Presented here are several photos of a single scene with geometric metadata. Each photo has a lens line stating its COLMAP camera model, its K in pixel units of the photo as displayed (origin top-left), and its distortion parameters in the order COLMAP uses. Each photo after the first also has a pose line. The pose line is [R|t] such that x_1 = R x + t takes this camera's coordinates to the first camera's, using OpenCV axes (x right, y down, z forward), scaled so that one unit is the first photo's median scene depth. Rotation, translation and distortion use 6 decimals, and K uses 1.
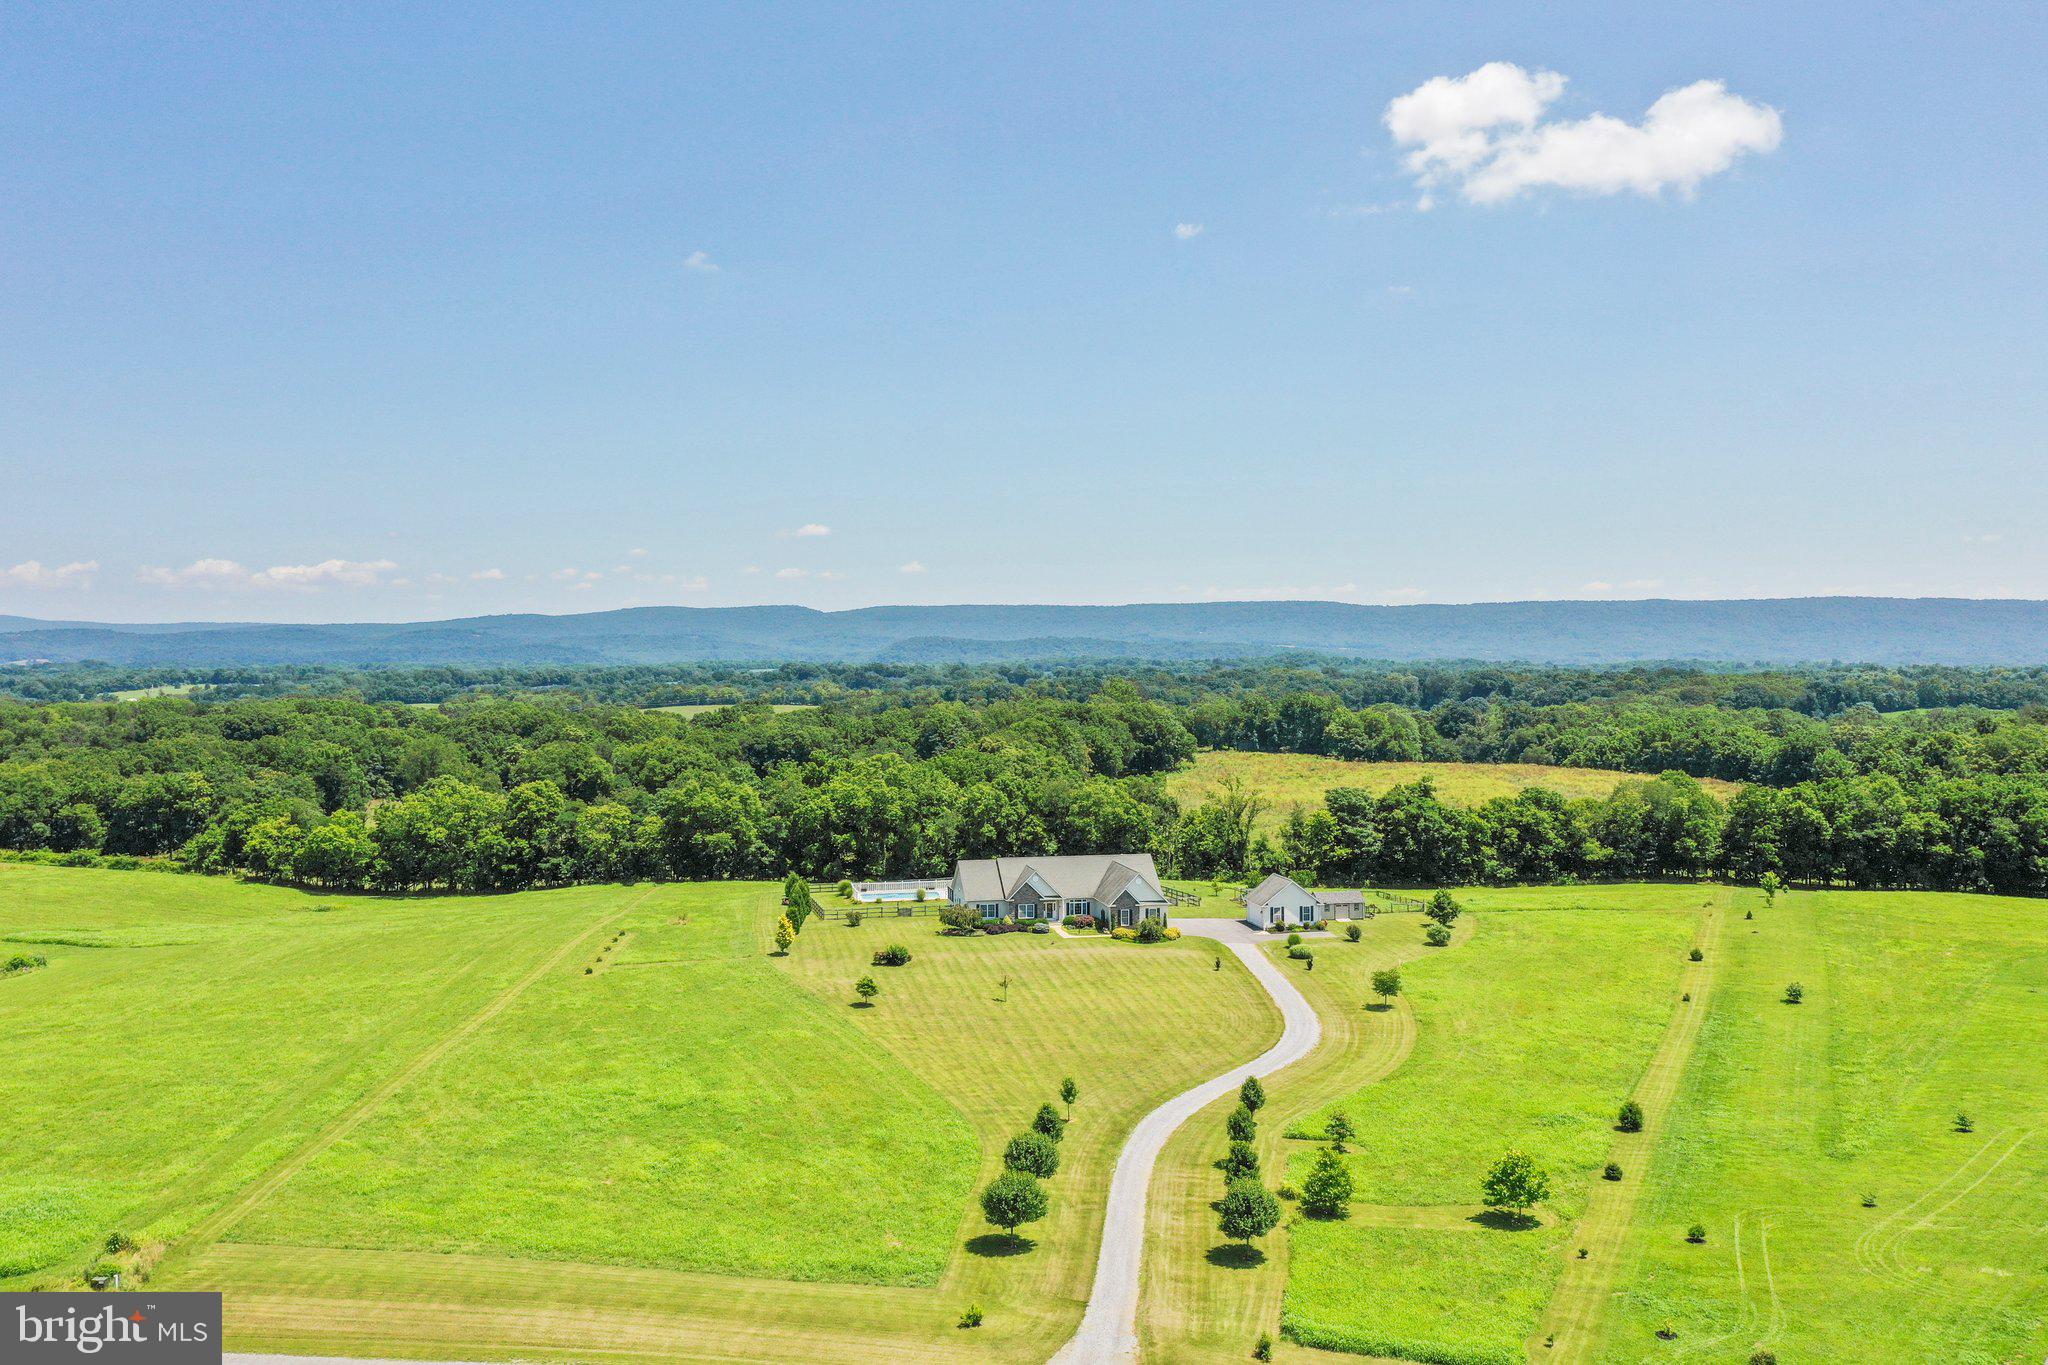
lens RADIAL K [[1635.9, 0, 1038.1], [0, 1635.9, 672.2], [0, 0, 1]] dist [0.005563, 0.006442]
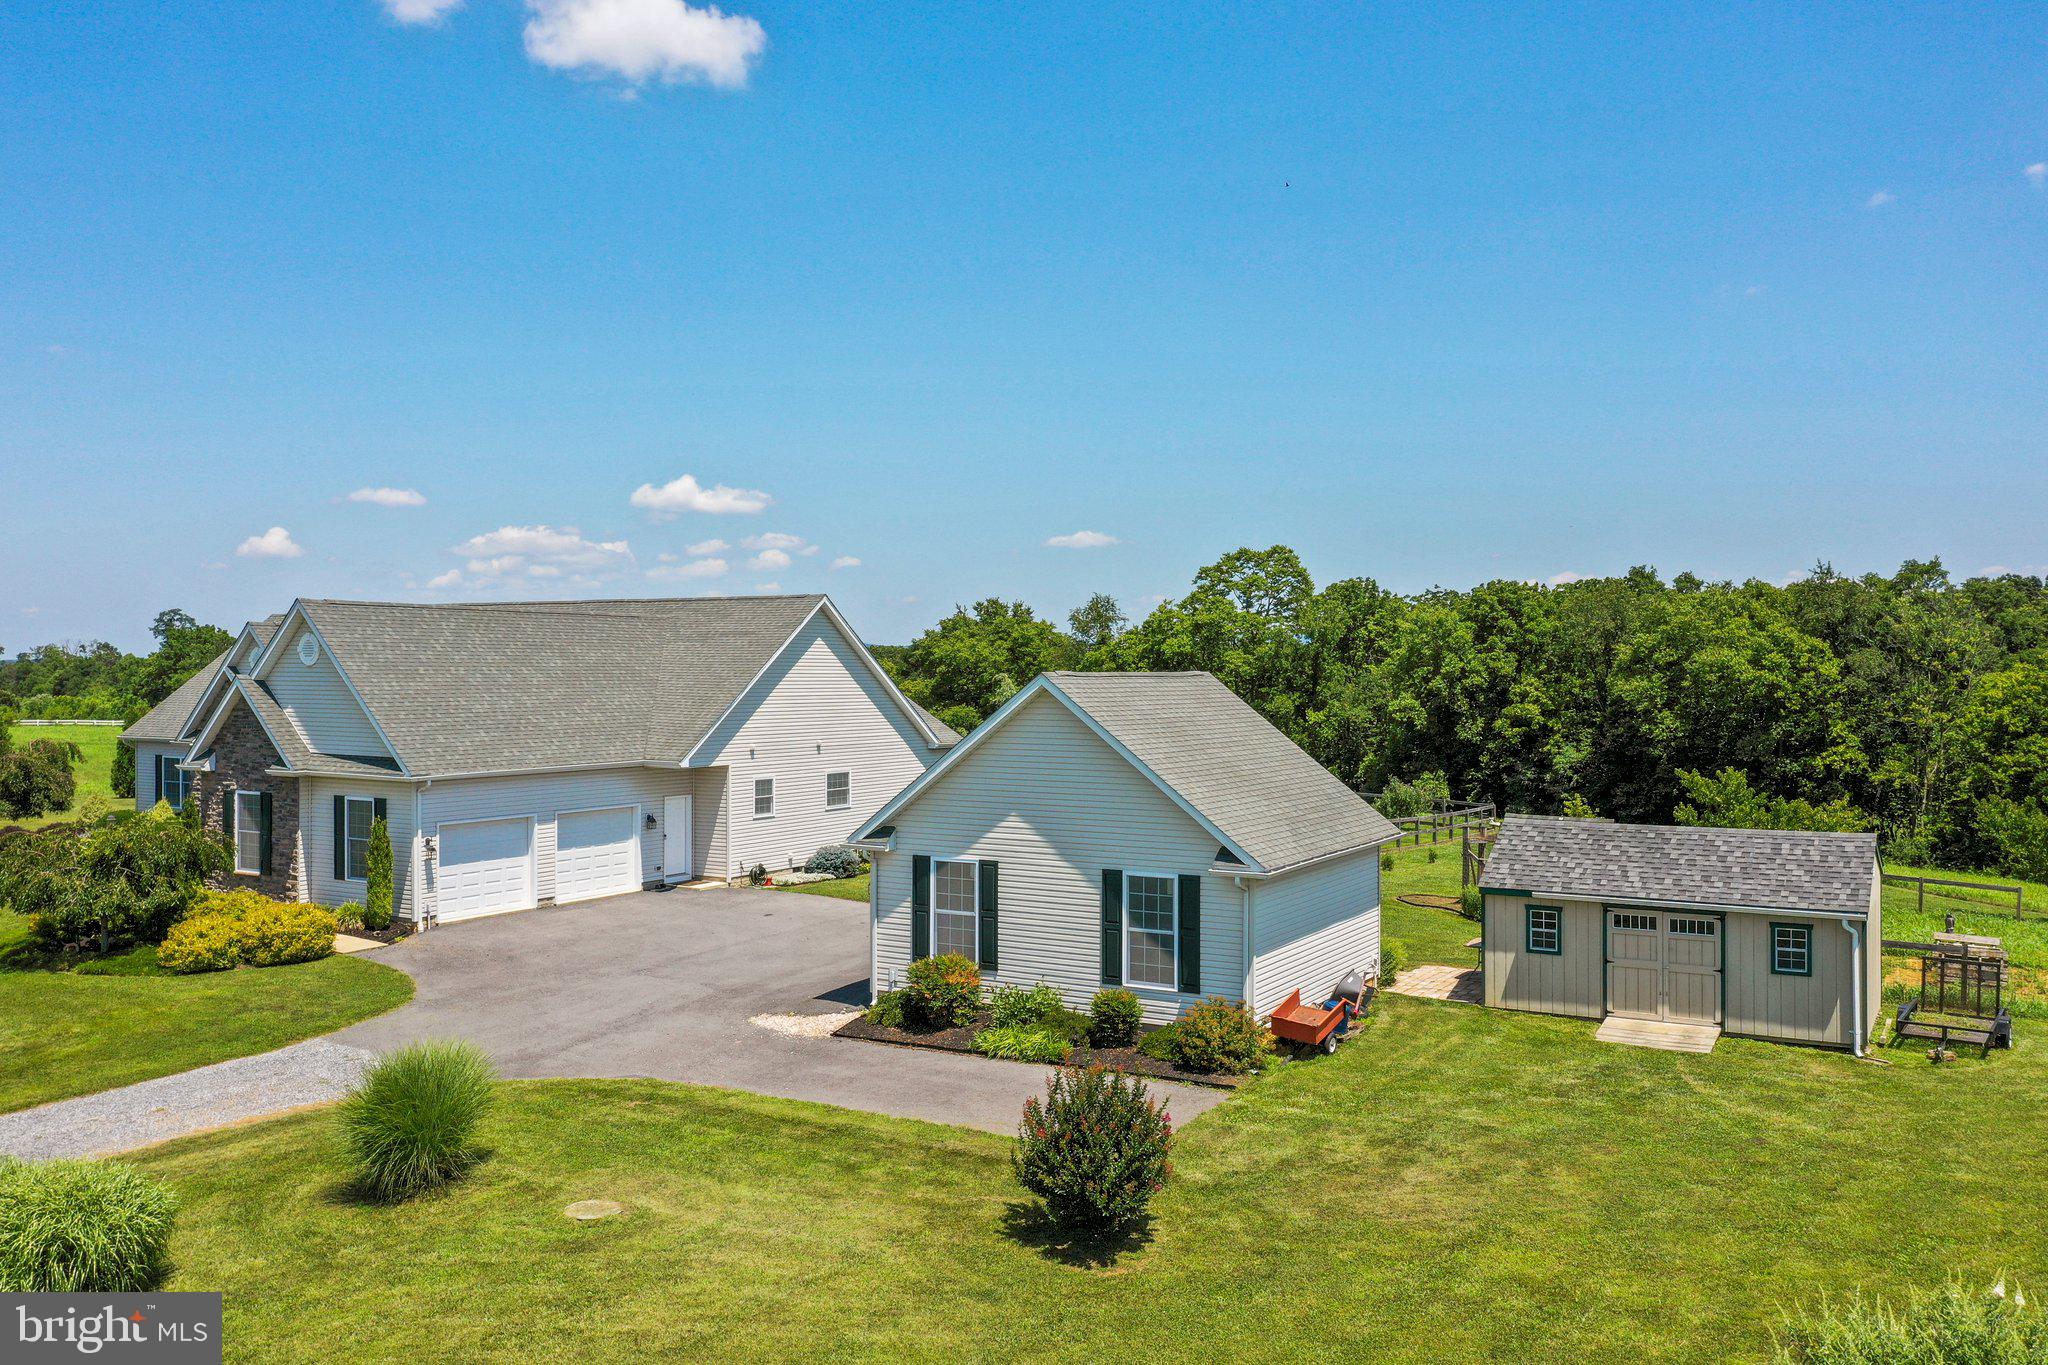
lens RADIAL K [[1618.4, 0, 1024.0], [0, 1618.4, 682.5], [0, 0, 1]] dist [-0.004069, 0.001595]
pose [[0.744733, 0.013778, -0.667220, 0.232459], [-0.016981, 0.999854, 0.001694, 0.128167], [0.667146, 0.010068, 0.744859, 0.895653]]
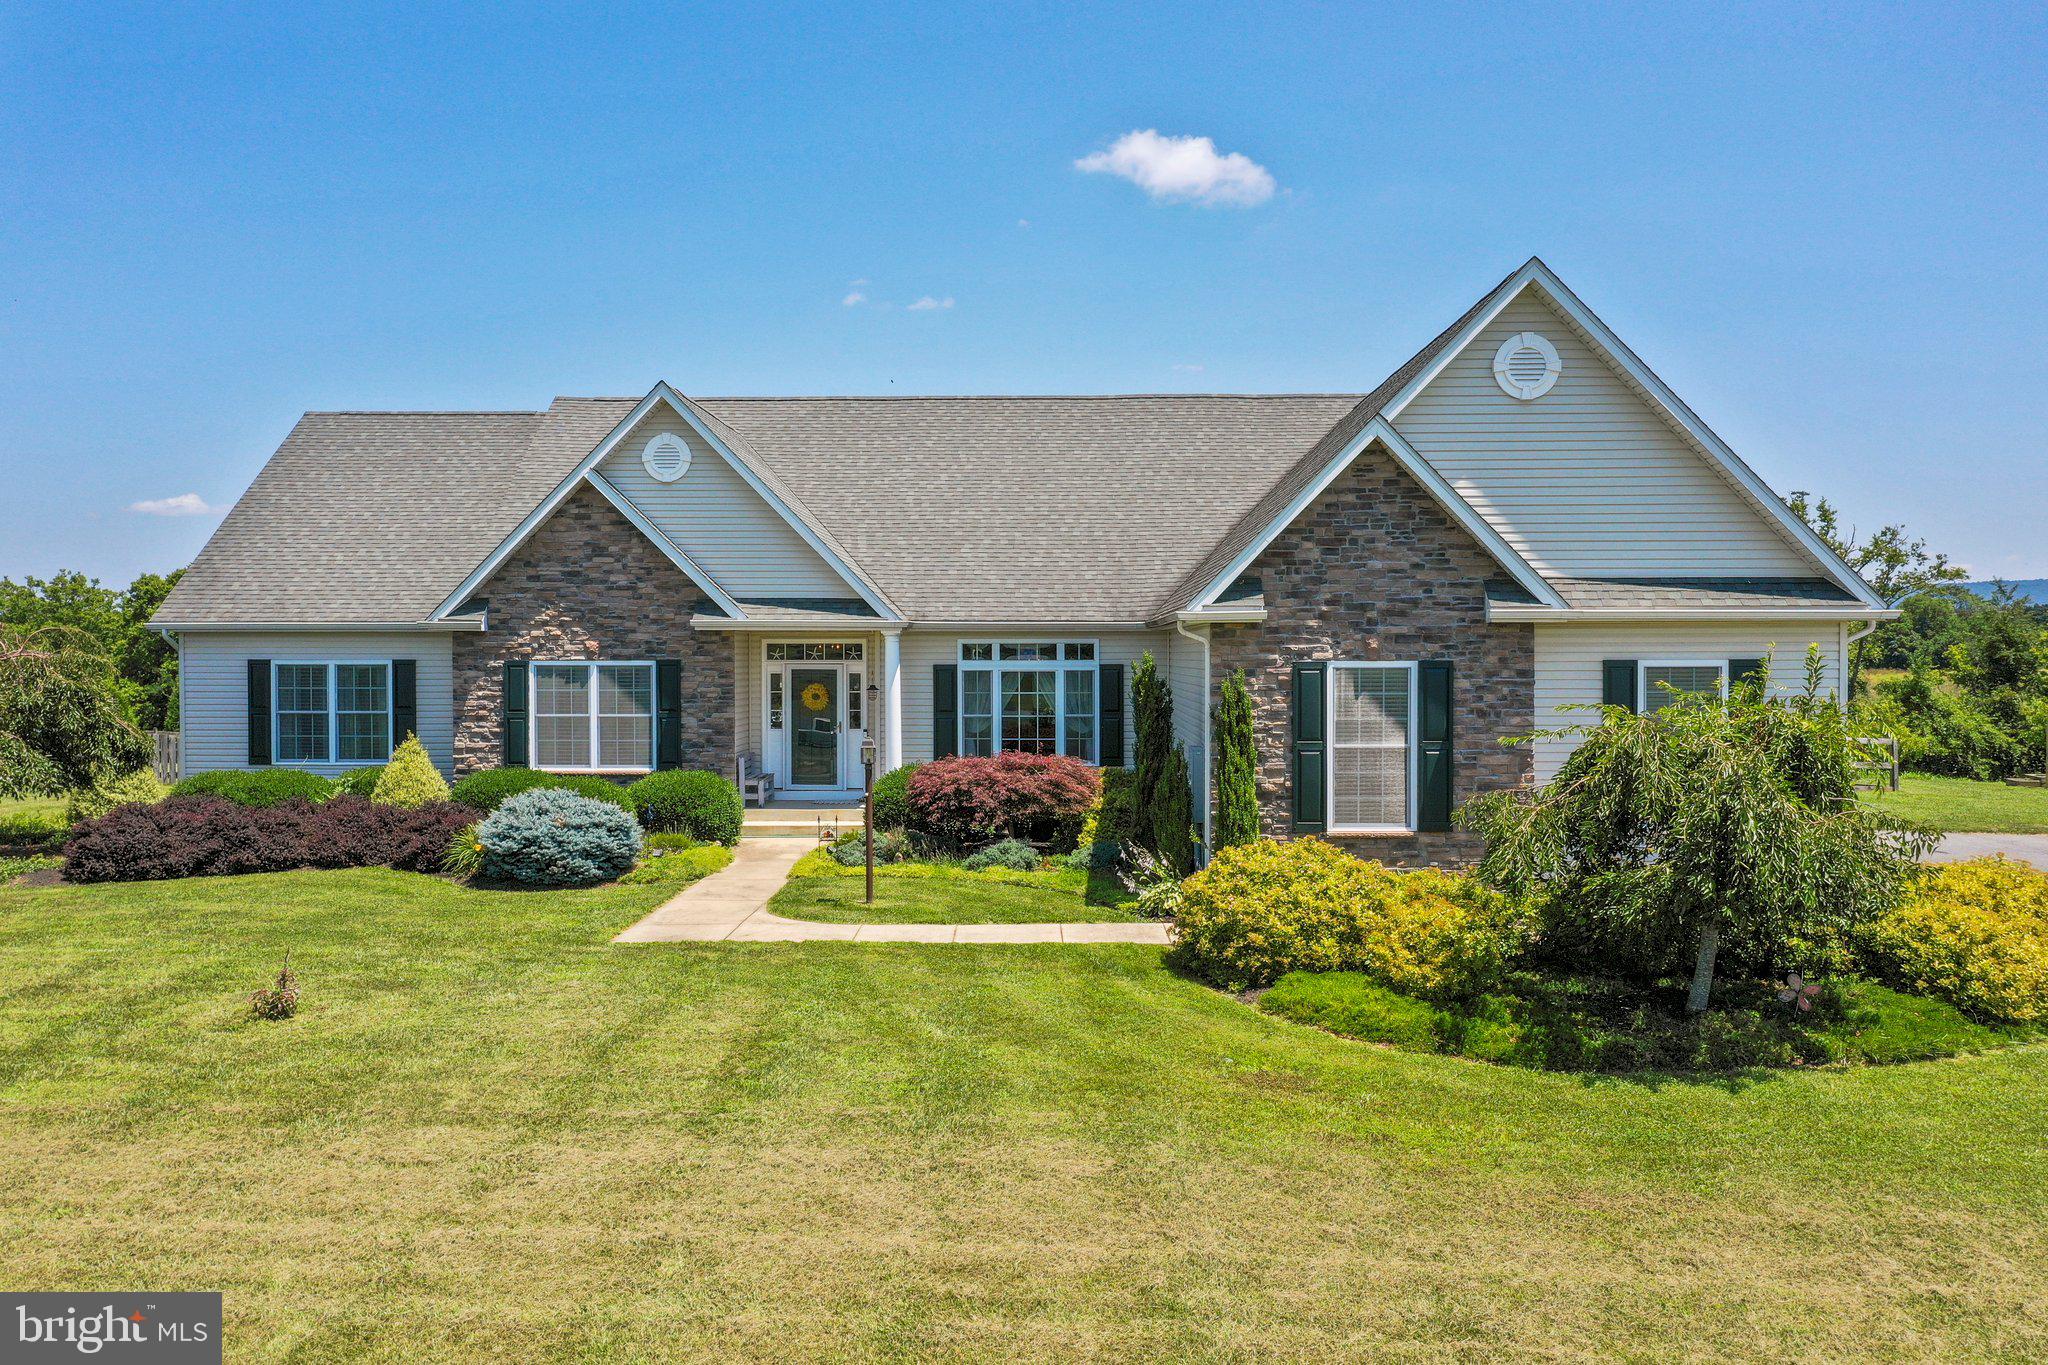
lens RADIAL K [[1635.9, 0, 1038.1], [0, 1635.9, 672.2], [0, 0, 1]] dist [0.005563, 0.006442]
pose [[0.974107, 0.005268, -0.226024, 0.054523], [-0.004336, 0.999980, 0.004621, 0.141995], [0.226044, -0.003522, 0.974111, 0.883760]]
